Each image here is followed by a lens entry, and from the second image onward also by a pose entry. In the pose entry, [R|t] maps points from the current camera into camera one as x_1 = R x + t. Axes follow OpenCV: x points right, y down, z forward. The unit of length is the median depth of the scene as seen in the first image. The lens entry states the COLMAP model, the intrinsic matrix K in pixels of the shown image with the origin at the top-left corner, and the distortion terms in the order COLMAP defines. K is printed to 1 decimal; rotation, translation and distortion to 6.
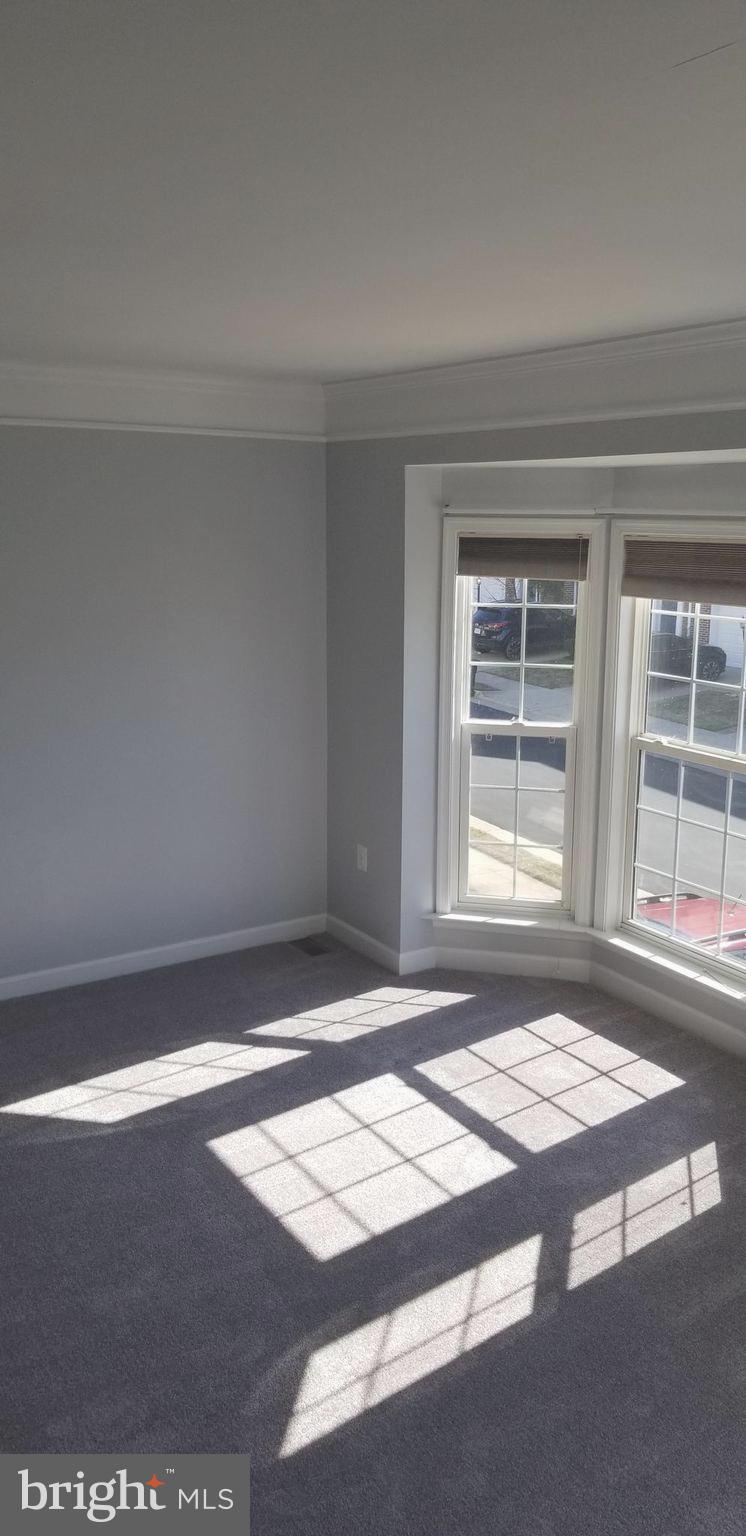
lens RADIAL K [[1208.4, 0, 373.0], [0, 1208.4, 768.0], [0, 0, 1]] dist [0.080797, -0.000941]
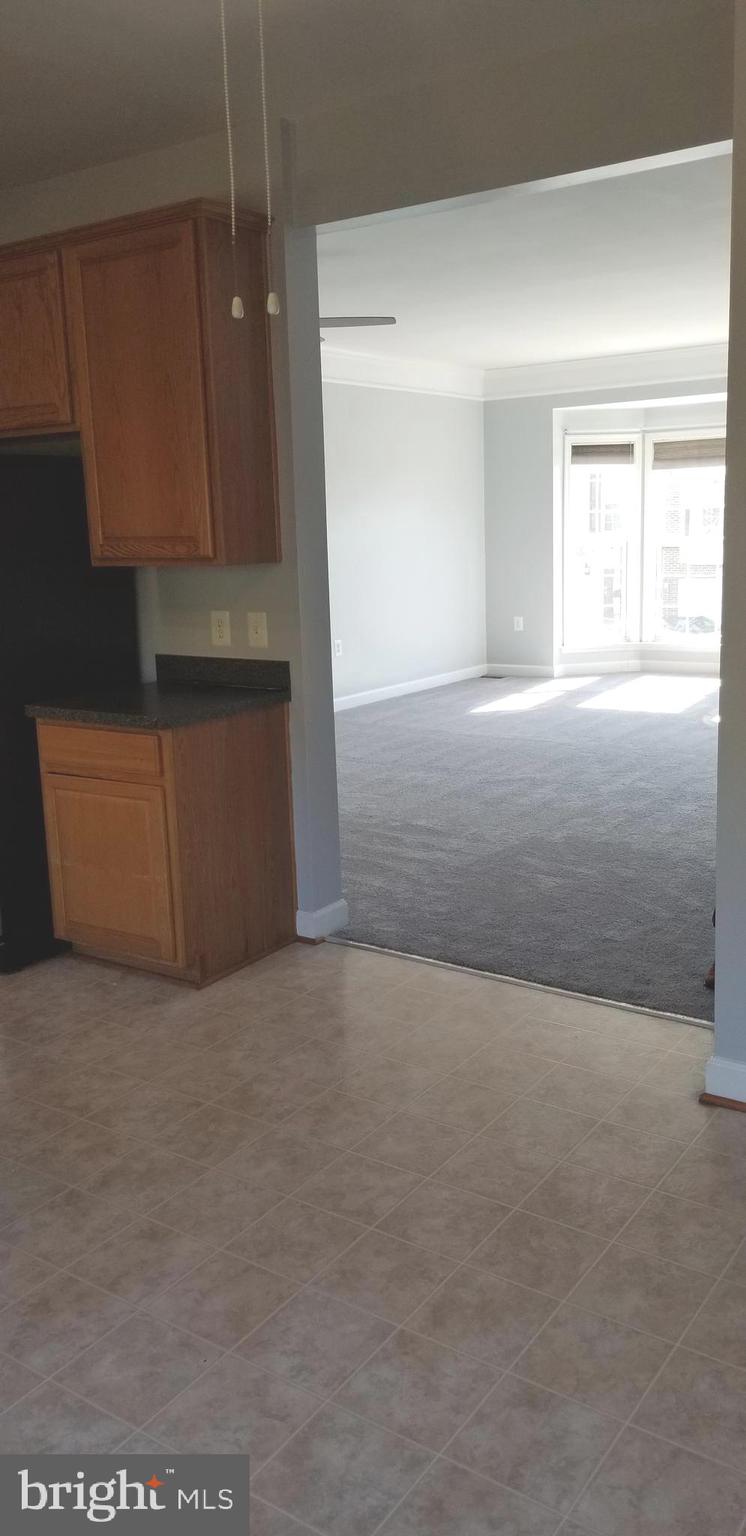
lens RADIAL K [[1208.4, 0, 373.0], [0, 1208.4, 768.0], [0, 0, 1]] dist [0.080797, -0.000941]
pose [[0.932015, -0.109652, 0.345434, -0.982733], [0.114990, 0.993354, 0.005070, 0.287764], [-0.343694, 0.034996, 0.938429, -0.742791]]
